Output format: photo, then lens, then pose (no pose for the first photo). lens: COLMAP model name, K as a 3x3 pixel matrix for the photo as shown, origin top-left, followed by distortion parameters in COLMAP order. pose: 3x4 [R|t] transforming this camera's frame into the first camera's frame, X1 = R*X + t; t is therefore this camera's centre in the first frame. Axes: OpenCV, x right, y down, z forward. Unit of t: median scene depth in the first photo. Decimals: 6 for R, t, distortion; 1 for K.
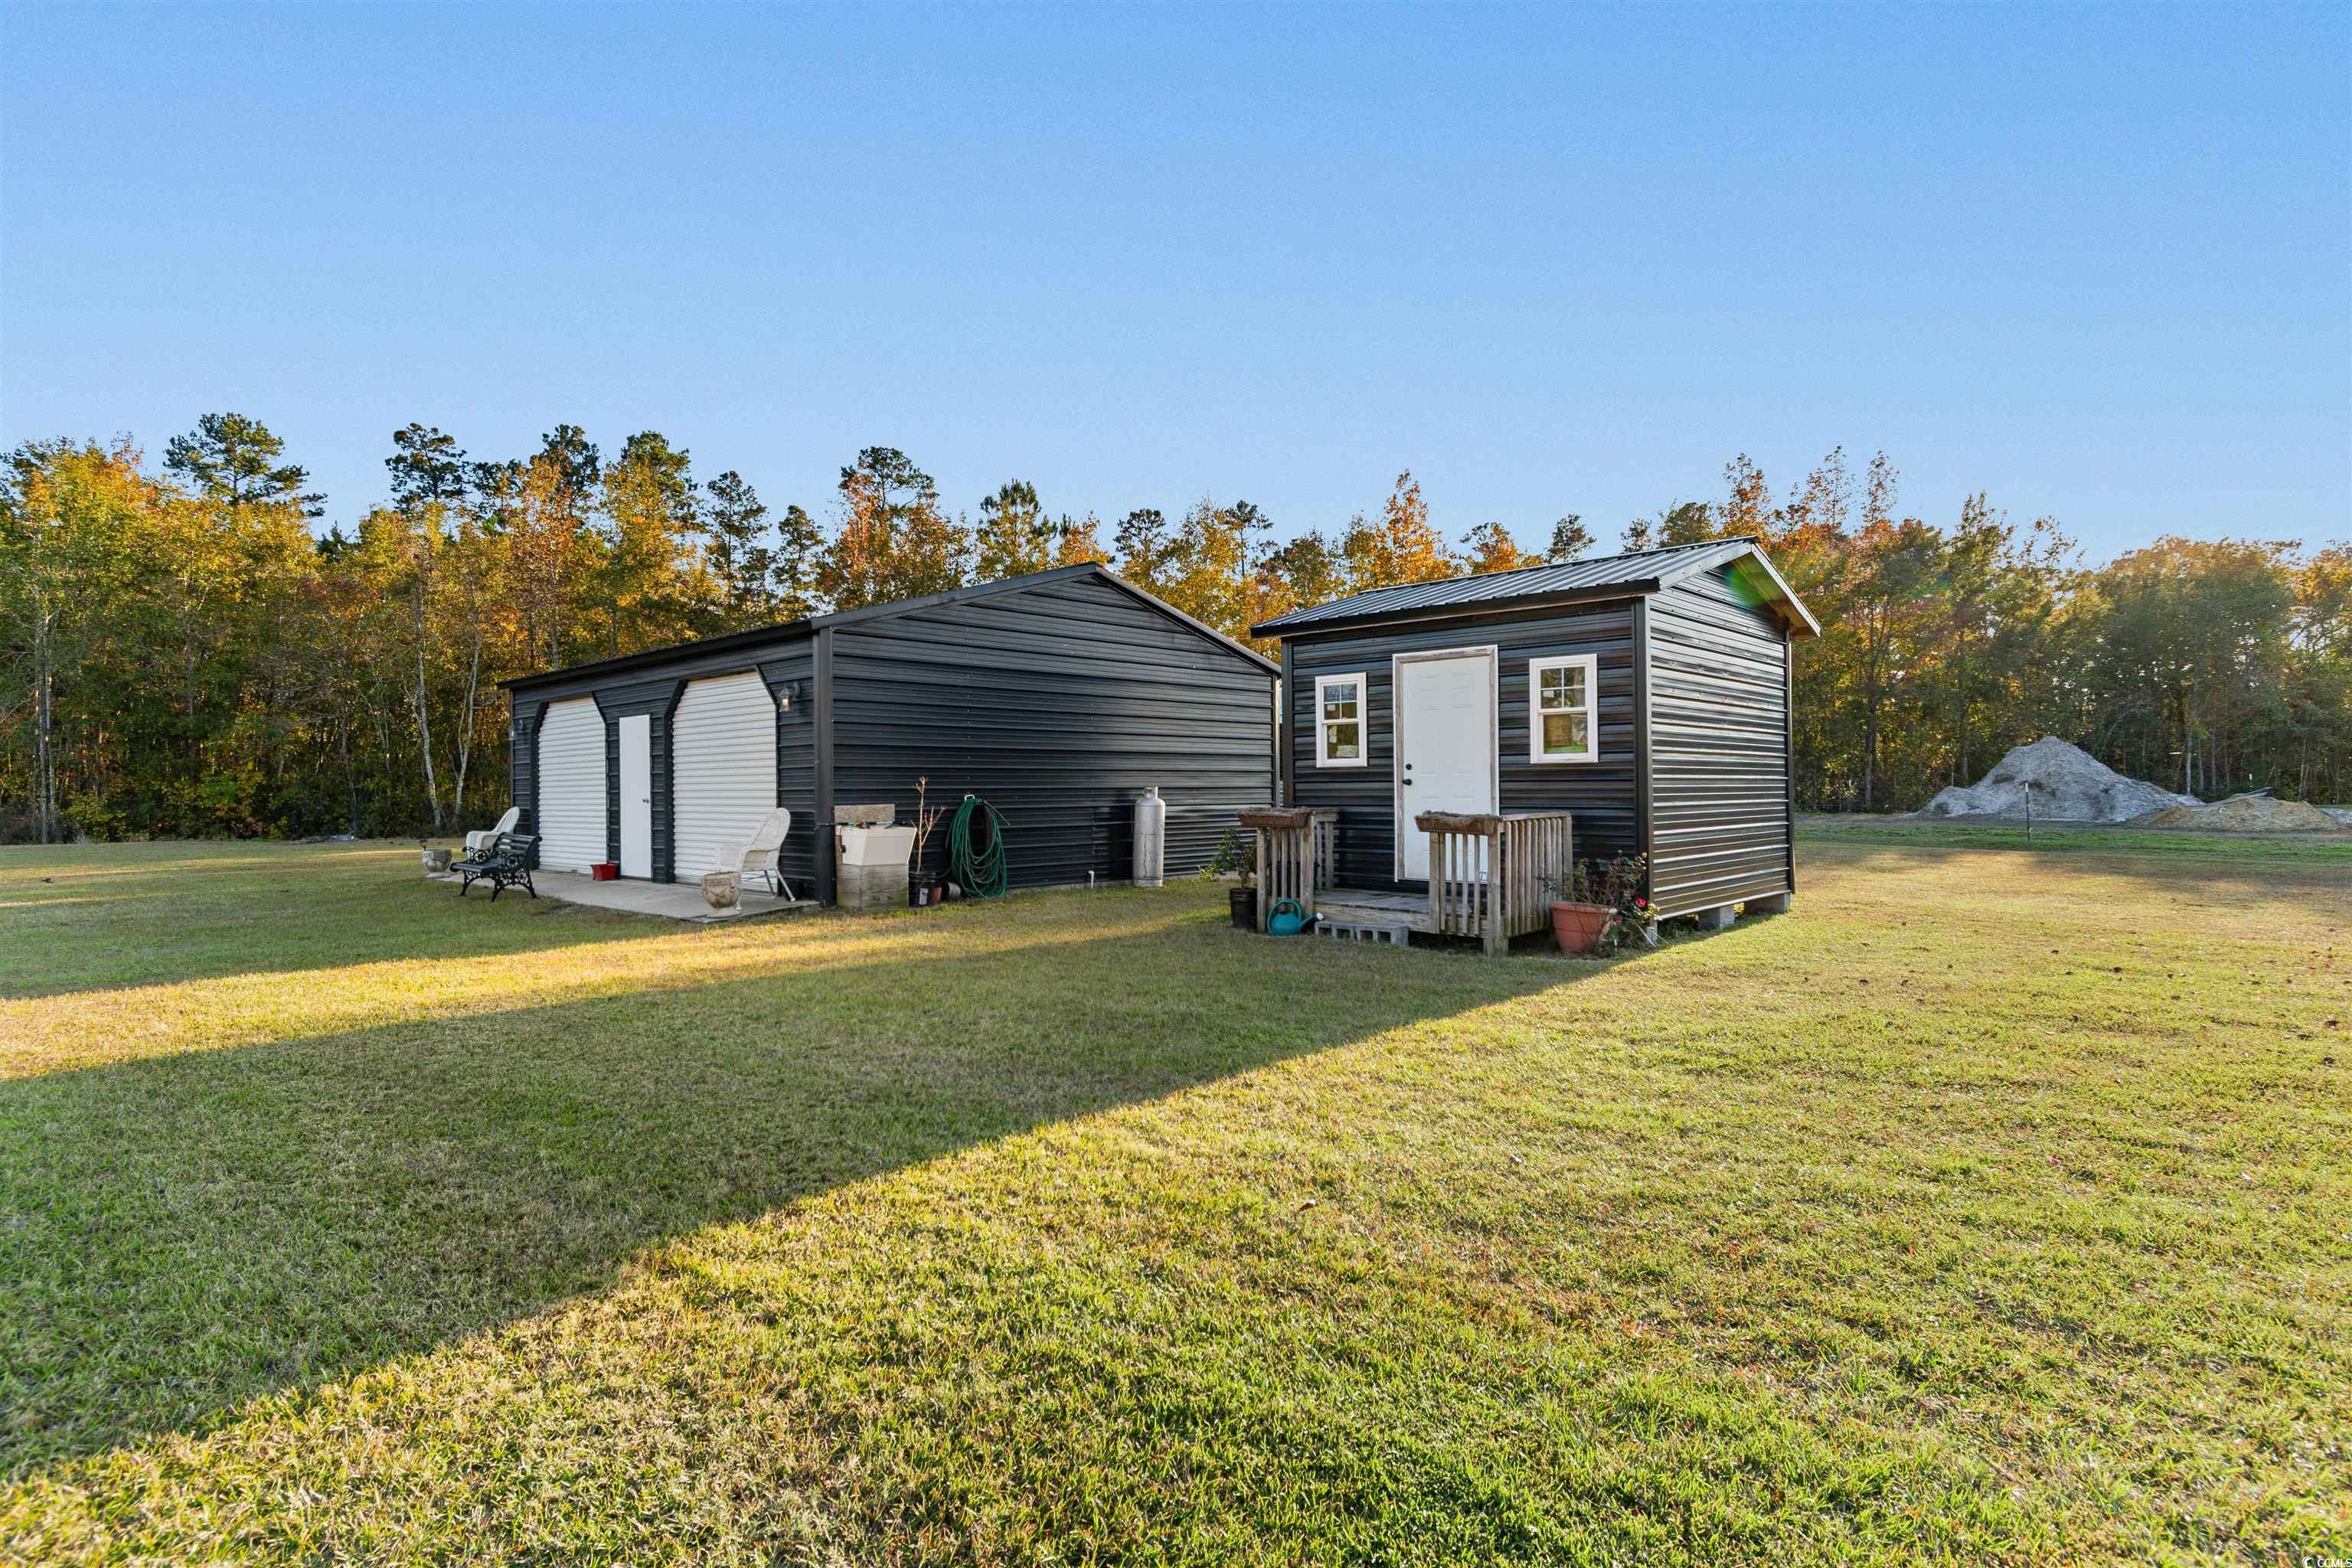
lens RADIAL K [[1148.8, 0, 1158.5], [0, 1148.8, 791.5], [0, 0, 1]] dist [0.004010, -0.005585]
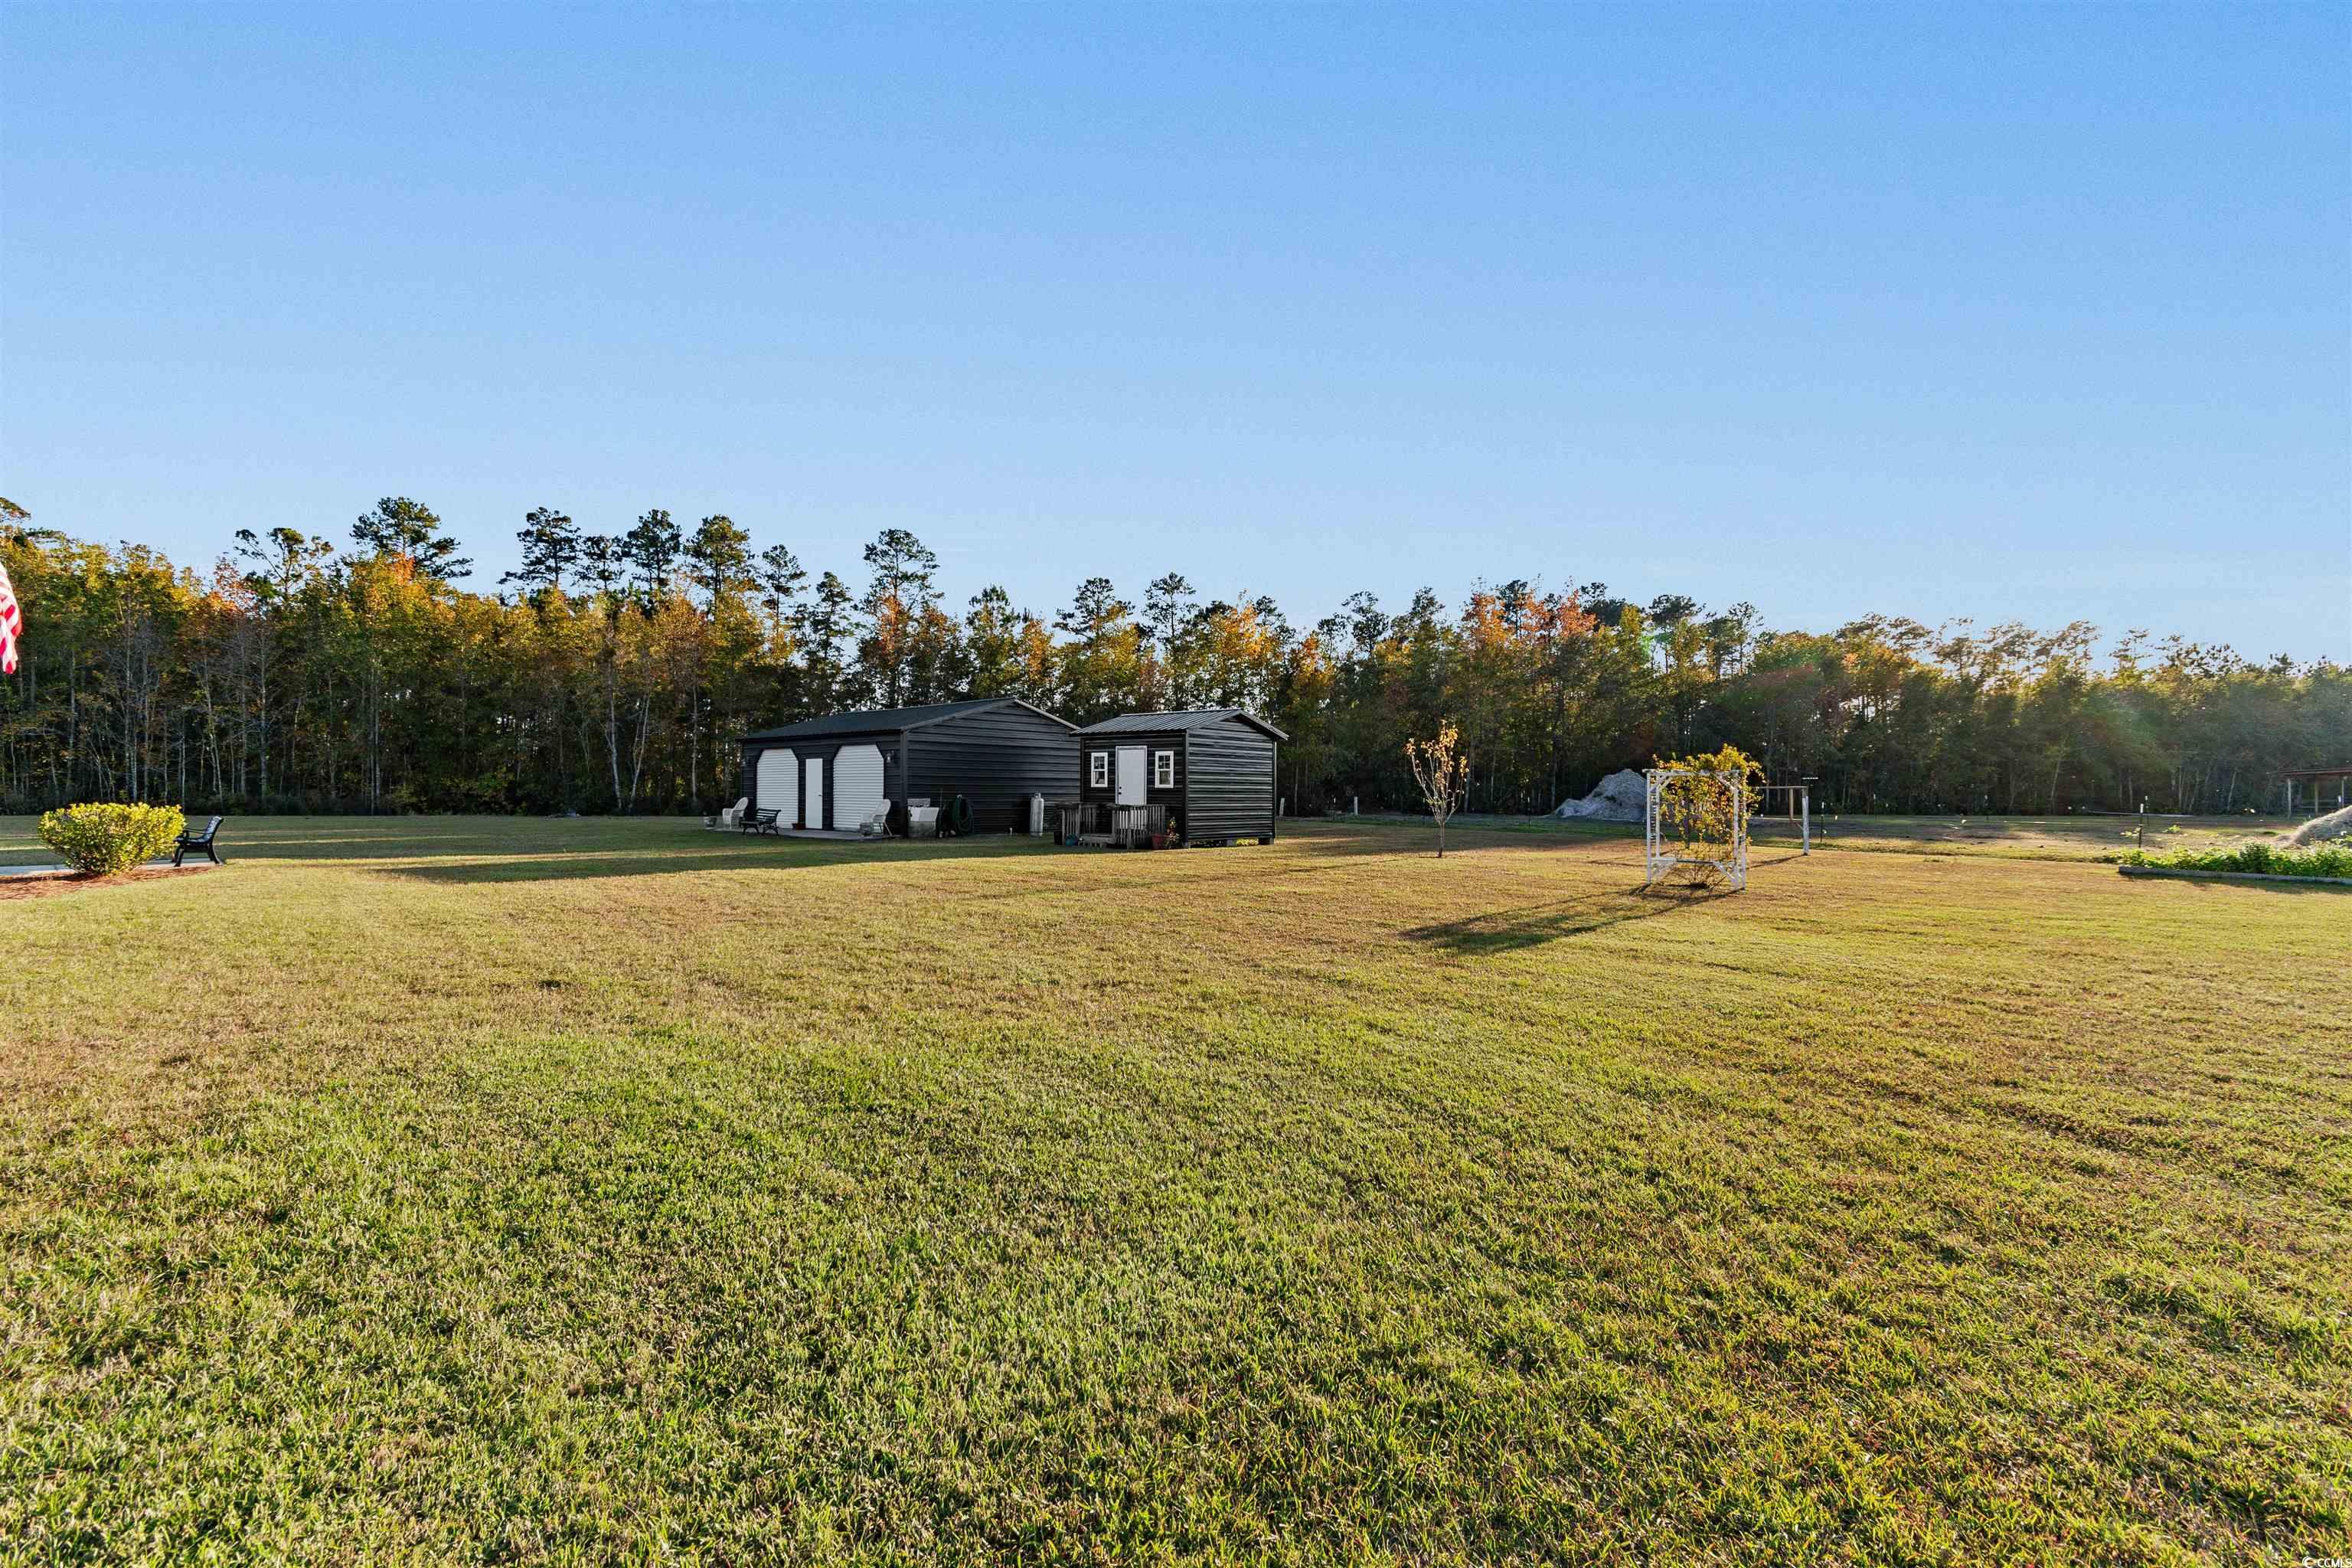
lens RADIAL K [[1040.4, 0, 1176.0], [0, 1040.4, 784.0], [0, 0, 1]] dist [0.003006, -0.000698]
pose [[0.999010, 0.016260, 0.041419, 0.038235], [-0.015902, 0.999833, -0.008976, -0.001635], [-0.041558, 0.008308, 0.999102, -0.223906]]
